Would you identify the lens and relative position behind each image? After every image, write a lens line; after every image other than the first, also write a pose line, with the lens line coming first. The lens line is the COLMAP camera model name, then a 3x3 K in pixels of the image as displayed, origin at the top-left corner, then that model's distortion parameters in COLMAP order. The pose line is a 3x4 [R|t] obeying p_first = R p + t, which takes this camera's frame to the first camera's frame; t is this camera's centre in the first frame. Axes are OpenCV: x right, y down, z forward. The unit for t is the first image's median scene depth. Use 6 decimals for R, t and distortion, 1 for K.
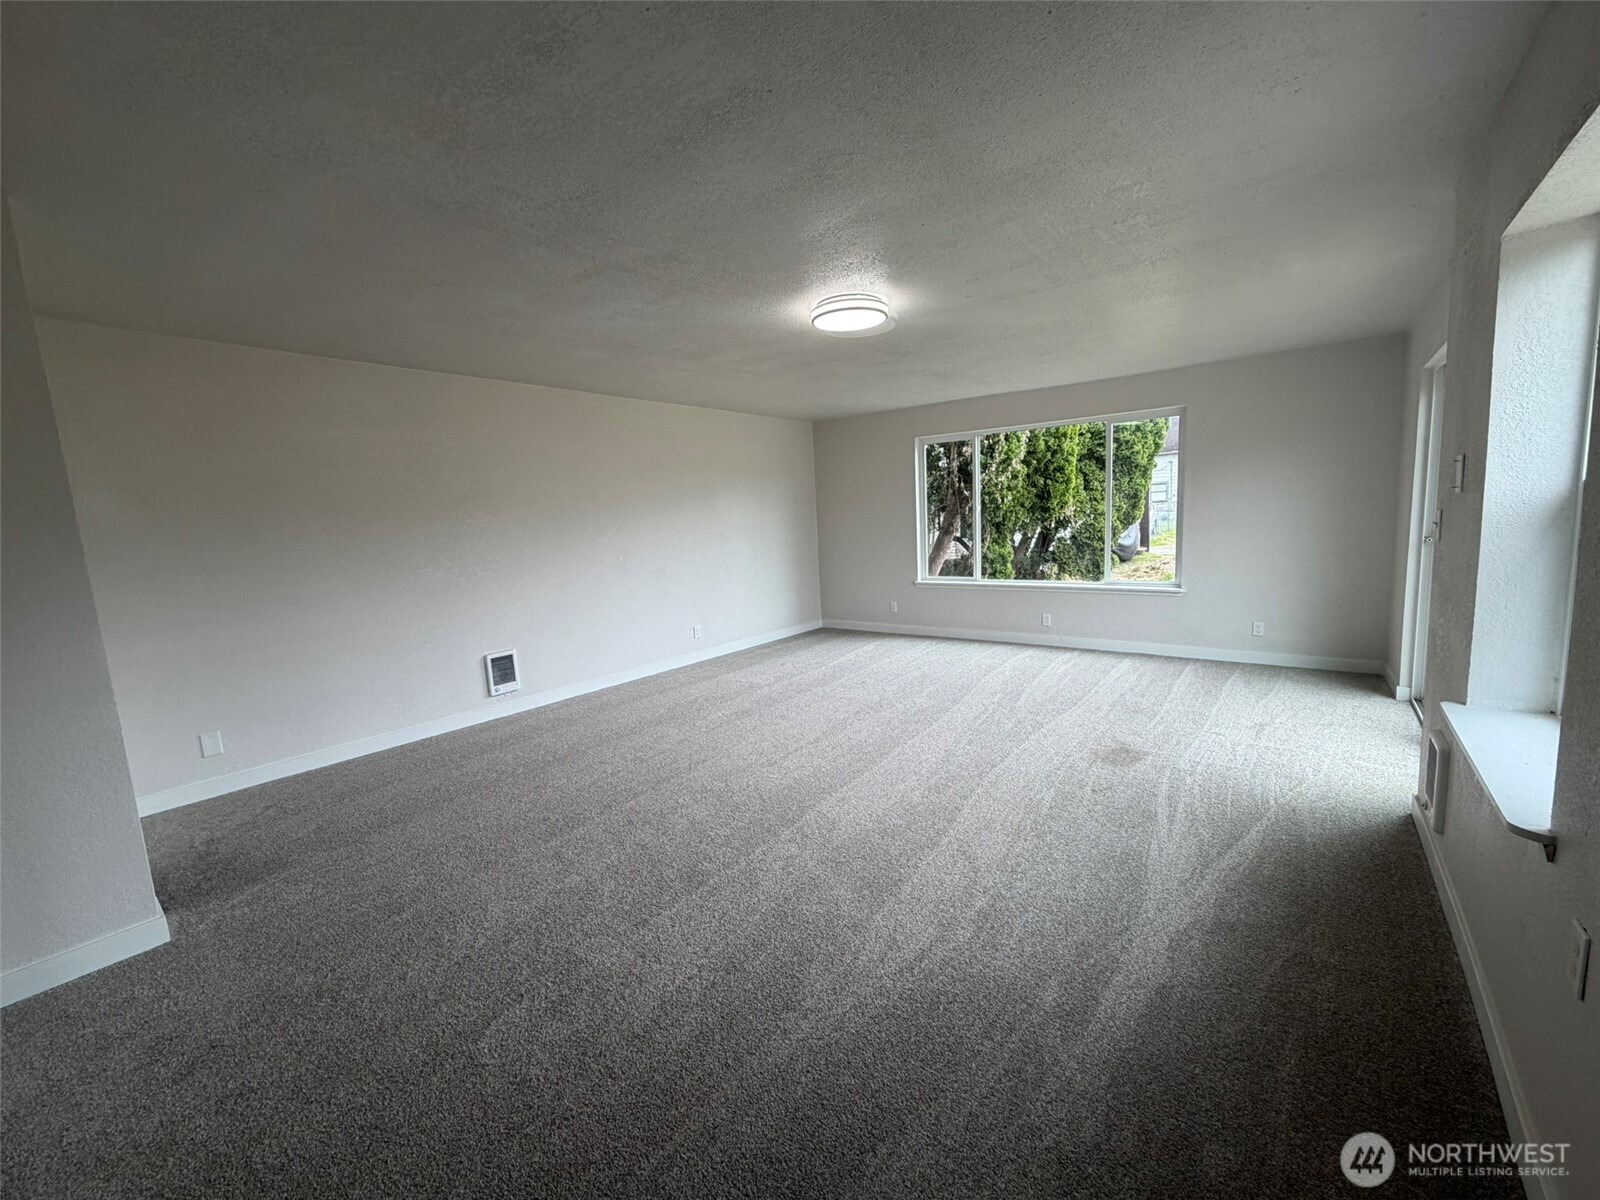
lens RADIAL K [[646.9, 0, 800.1], [0, 646.9, 597.9], [0, 0, 1]] dist [-0.000601, 0.000406]
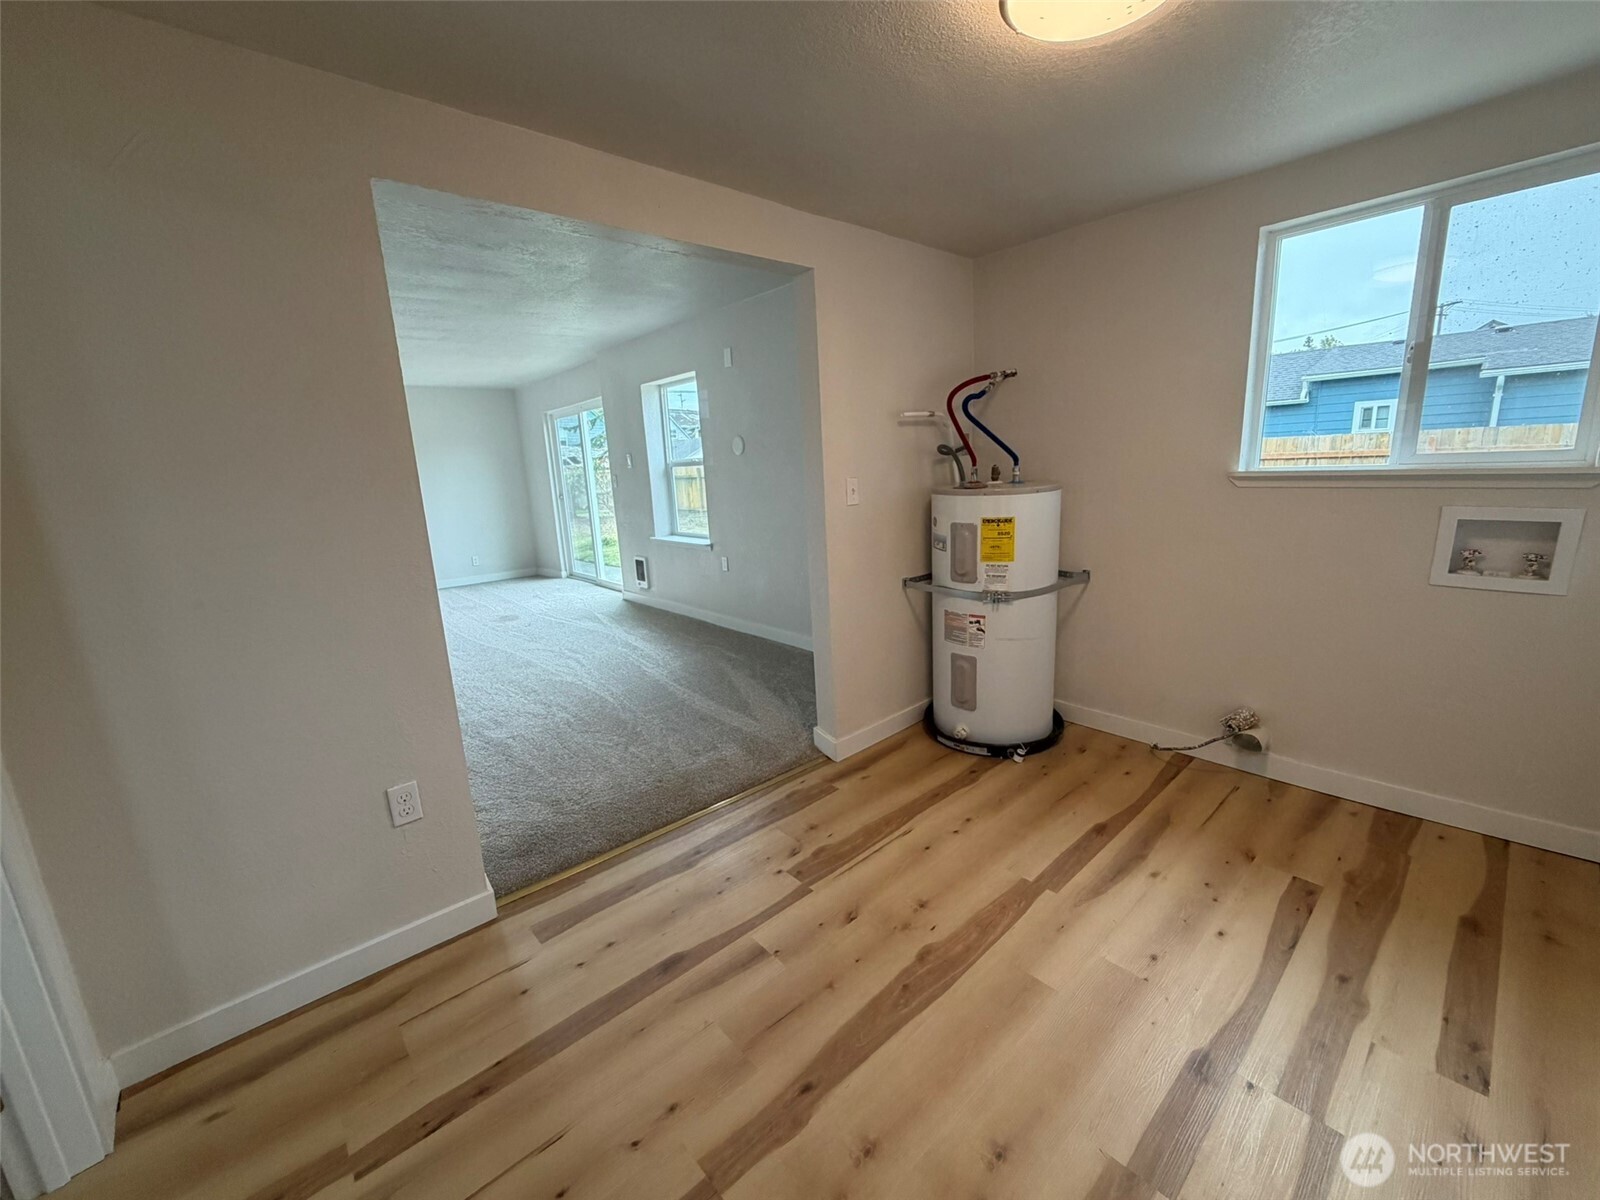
lens RADIAL K [[644.7, 0, 798.9], [0, 644.7, 599.3], [0, 0, 1]] dist [-0.001376, 0.000294]
pose [[0.192512, -0.162152, 0.967805, -0.763995], [0.165933, 0.977429, 0.130758, 0.070675], [-0.967164, 0.135418, 0.215073, -0.110090]]
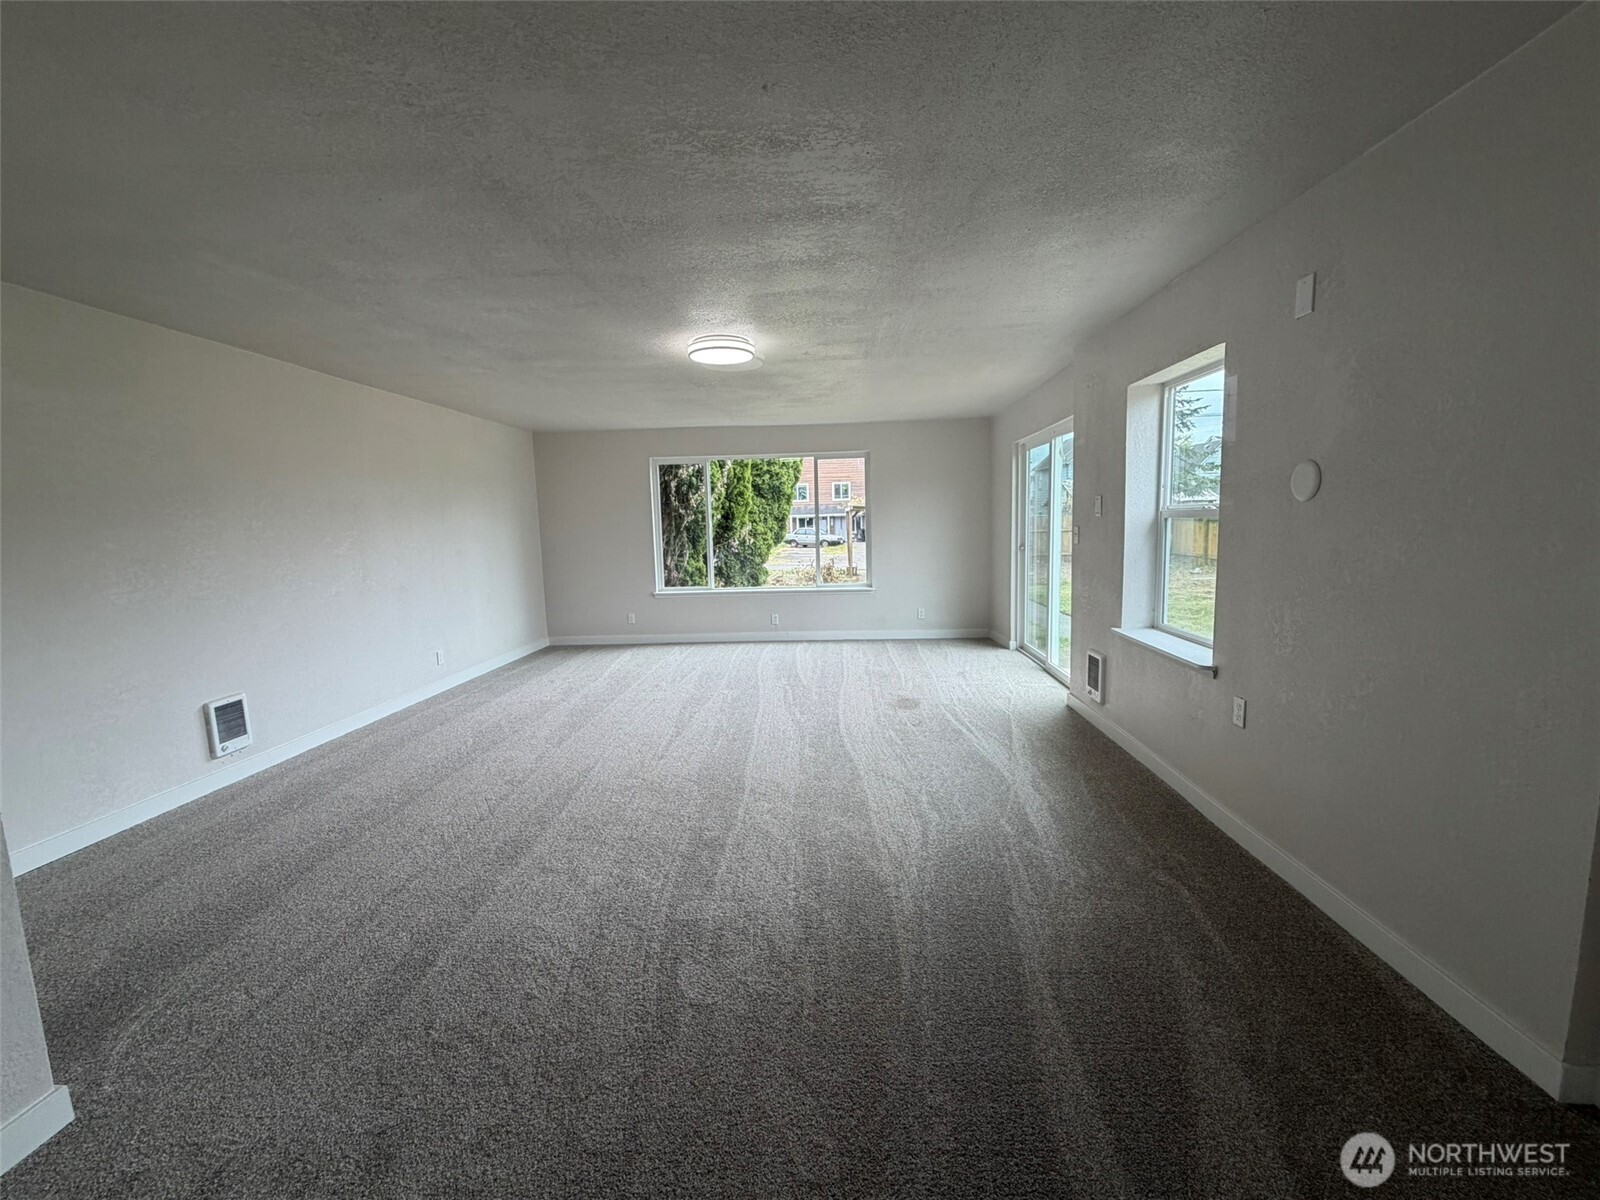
lens RADIAL K [[646.9, 0, 800.1], [0, 646.9, 597.9], [0, 0, 1]] dist [-0.000601, 0.000406]
pose [[0.820888, -0.042733, 0.569488, -0.339327], [0.062051, 0.997967, -0.014558, 0.019877], [-0.567708, 0.047287, 0.821871, -0.008563]]
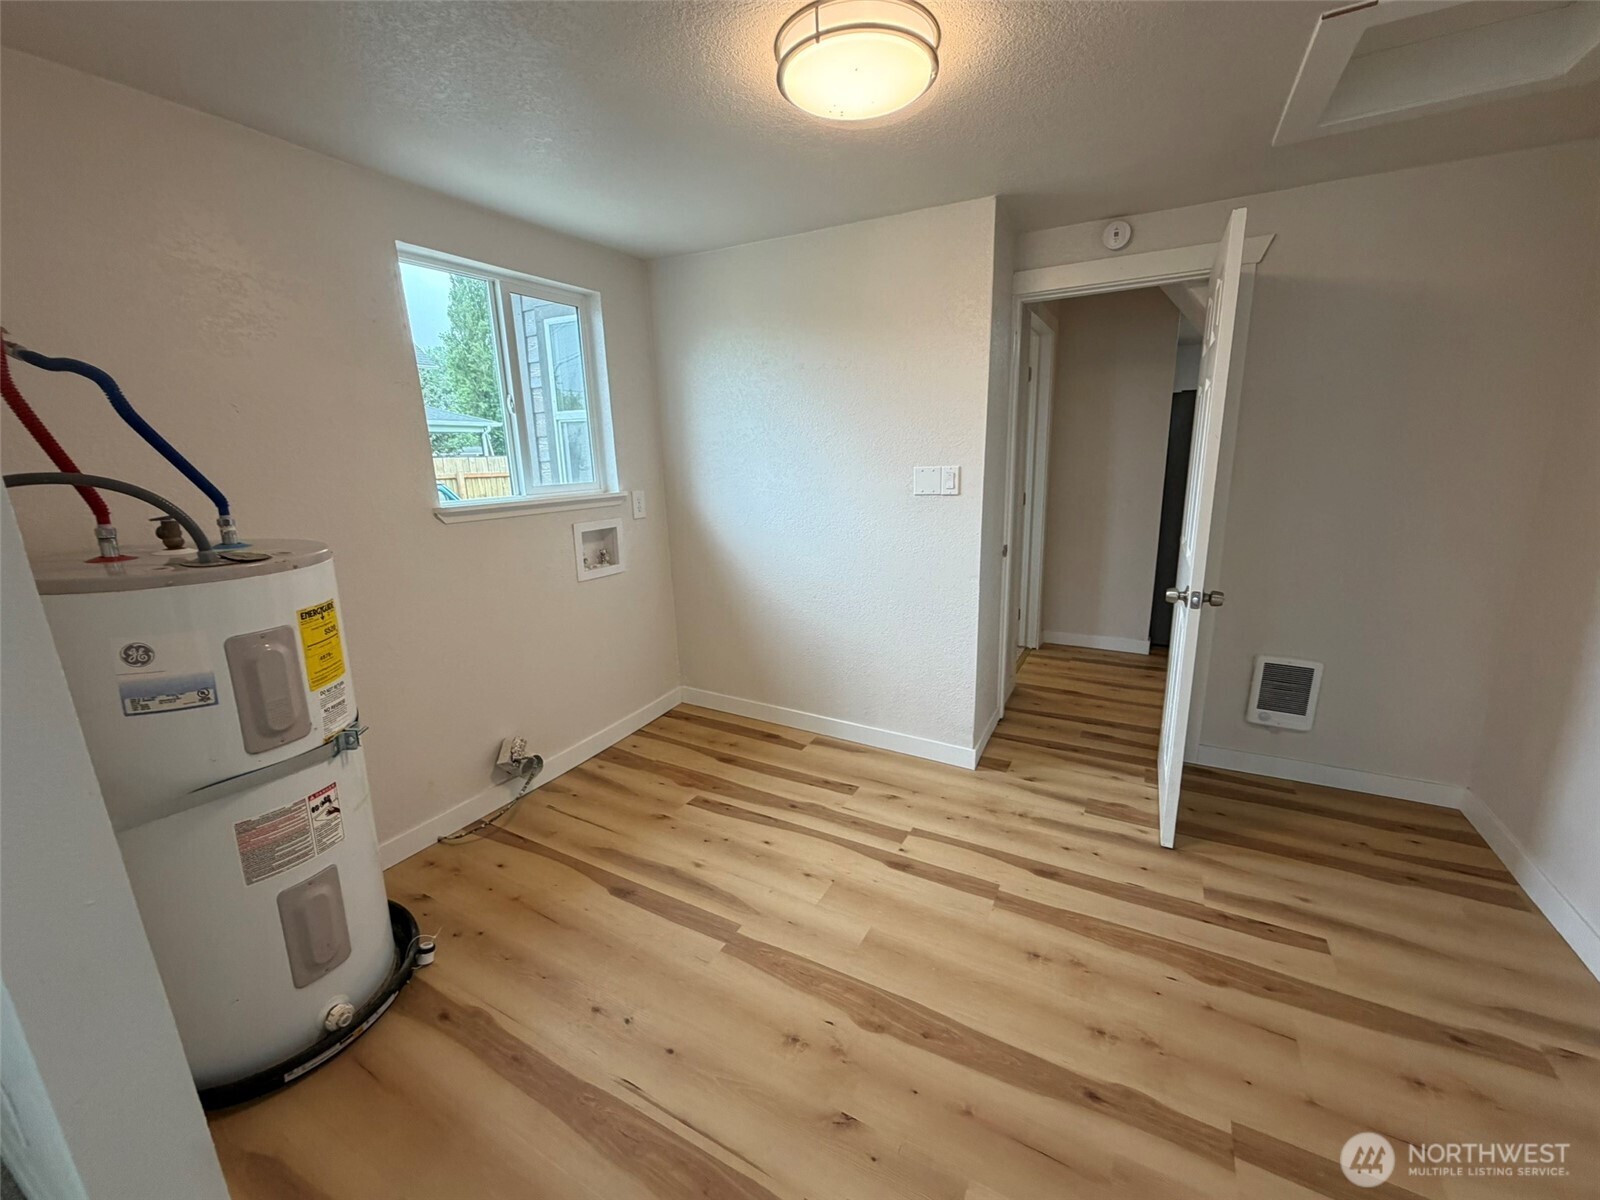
lens RADIAL K [[644.7, 0, 798.9], [0, 644.7, 599.3], [0, 0, 1]] dist [-0.001376, 0.000294]
pose [[-0.986575, 0.106278, -0.123999, -0.356511], [0.055403, 0.932055, 0.358056, 0.001028], [0.153627, 0.346379, -0.925430, 0.161901]]
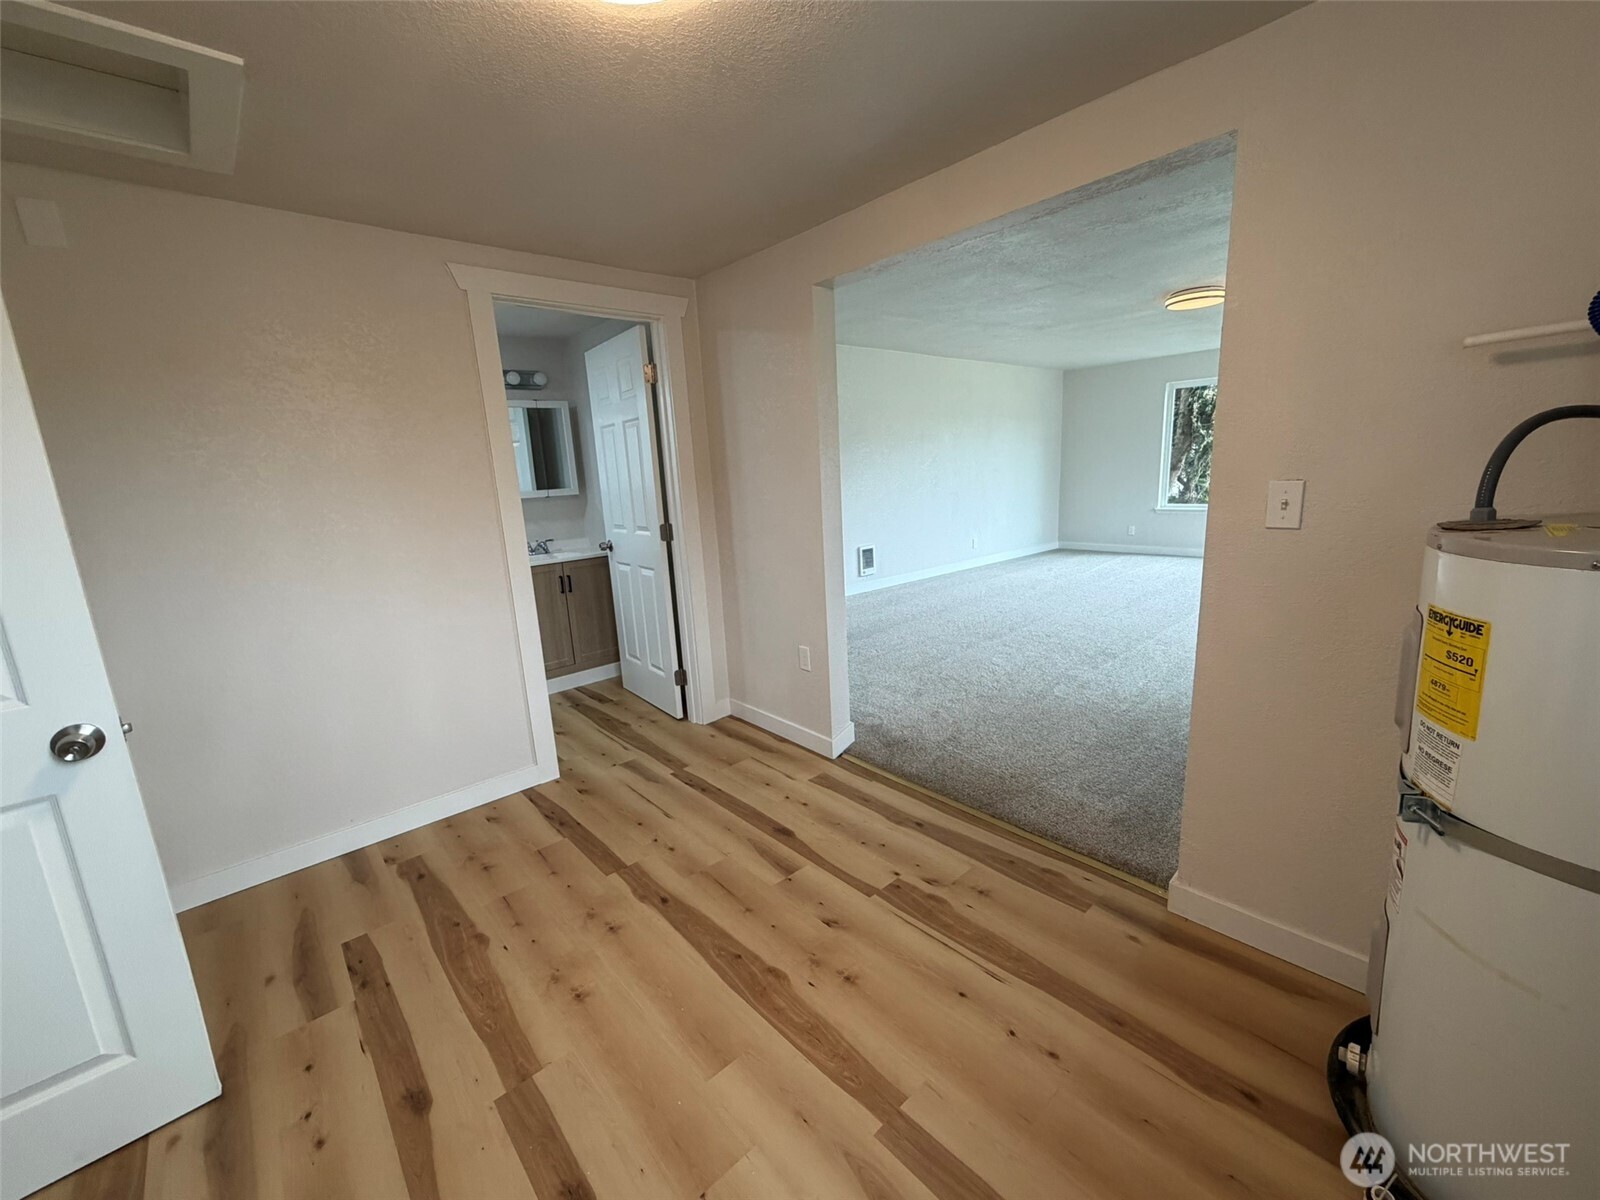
lens RADIAL K [[646.9, 0, 800.1], [0, 646.9, 597.9], [0, 0, 1]] dist [-0.000601, 0.000406]
pose [[0.981355, 0.041668, -0.187632, -0.337748], [-0.026782, 0.996339, 0.081185, 0.087148], [0.190328, -0.074646, 0.978879, -0.424636]]
